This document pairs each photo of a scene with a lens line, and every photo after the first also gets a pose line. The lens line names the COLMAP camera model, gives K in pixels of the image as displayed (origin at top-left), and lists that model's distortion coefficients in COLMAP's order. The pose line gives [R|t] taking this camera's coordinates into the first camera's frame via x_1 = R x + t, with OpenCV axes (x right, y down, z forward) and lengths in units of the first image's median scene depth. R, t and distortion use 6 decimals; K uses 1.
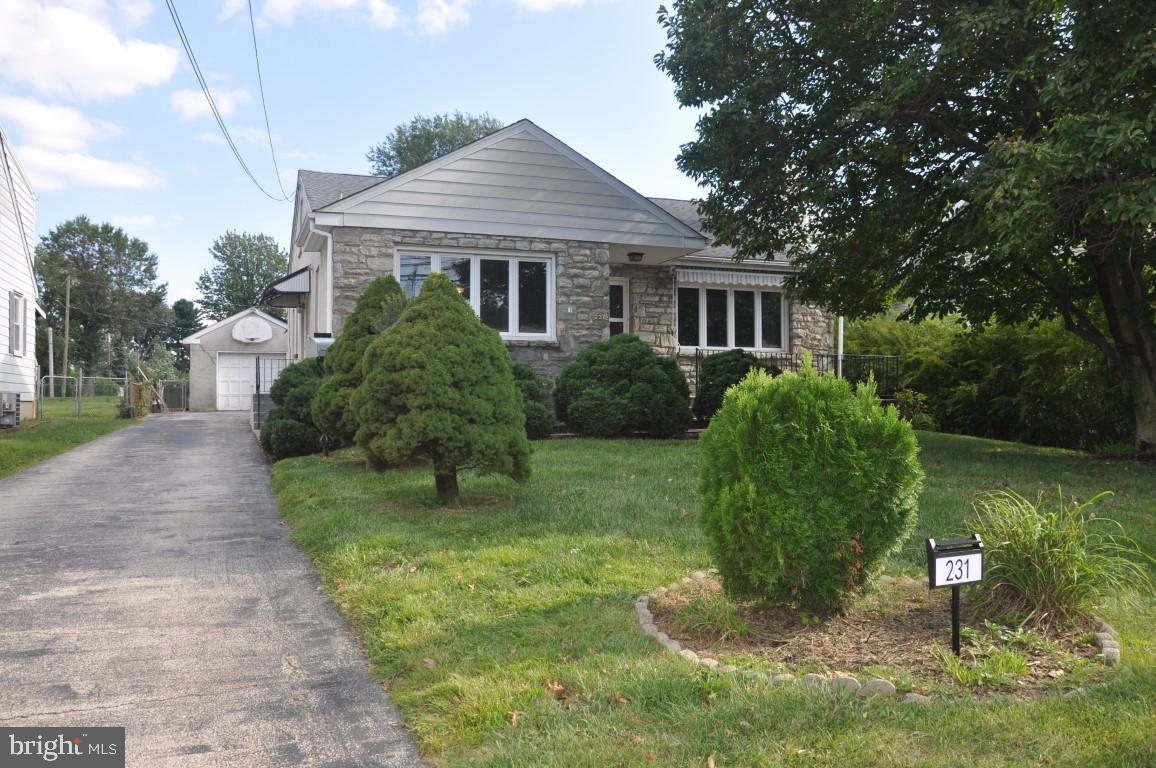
lens RADIAL K [[951.2, 0, 573.0], [0, 951.2, 413.4], [0, 0, 1]] dist [-0.139338, 0.152431]
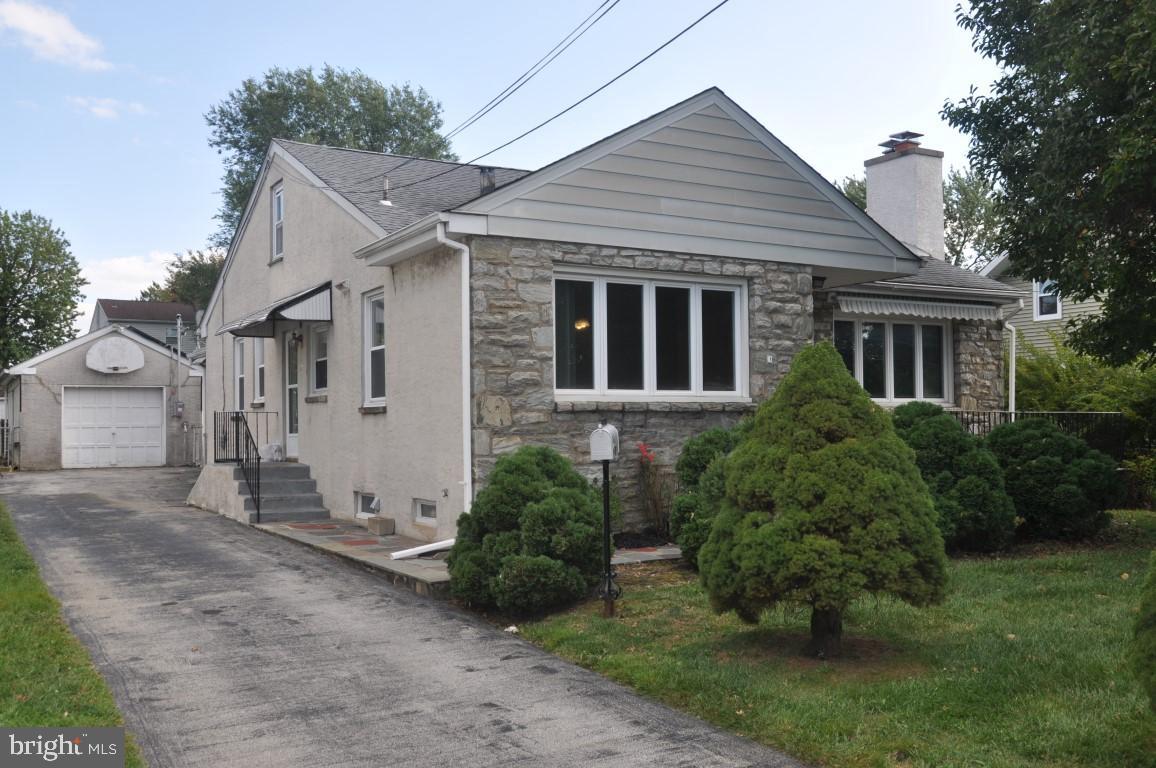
lens RADIAL K [[1122.3, 0, 576.4], [0, 1122.3, 399.9], [0, 0, 1]] dist [0.005004, 0.011729]
pose [[0.984473, -0.002050, 0.175522, -0.291385], [0.007490, 0.999512, -0.030338, -0.052741], [-0.175374, 0.031181, 0.984008, 0.191550]]
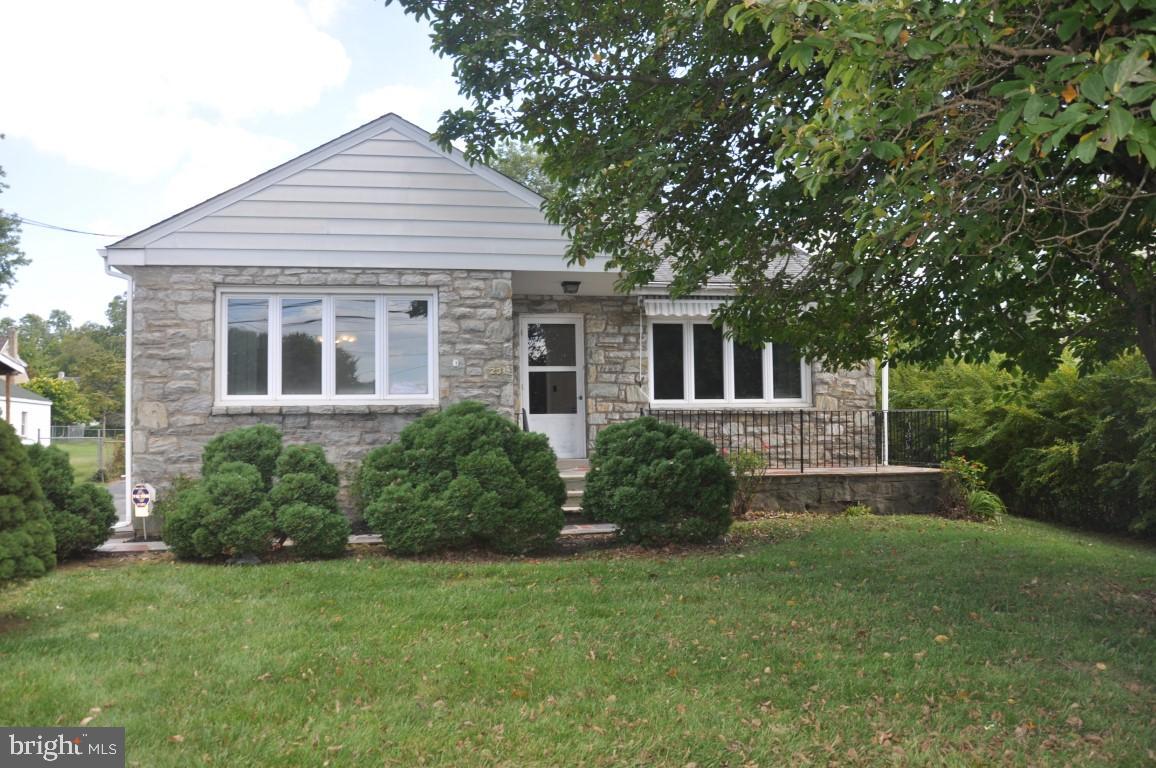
lens RADIAL K [[951.2, 0, 573.0], [0, 951.2, 413.4], [0, 0, 1]] dist [-0.139338, 0.152431]
pose [[0.983793, -0.014704, -0.178705, 0.218338], [0.009612, 0.999524, -0.029327, -0.045565], [0.179051, 0.027134, 0.983466, 0.279415]]
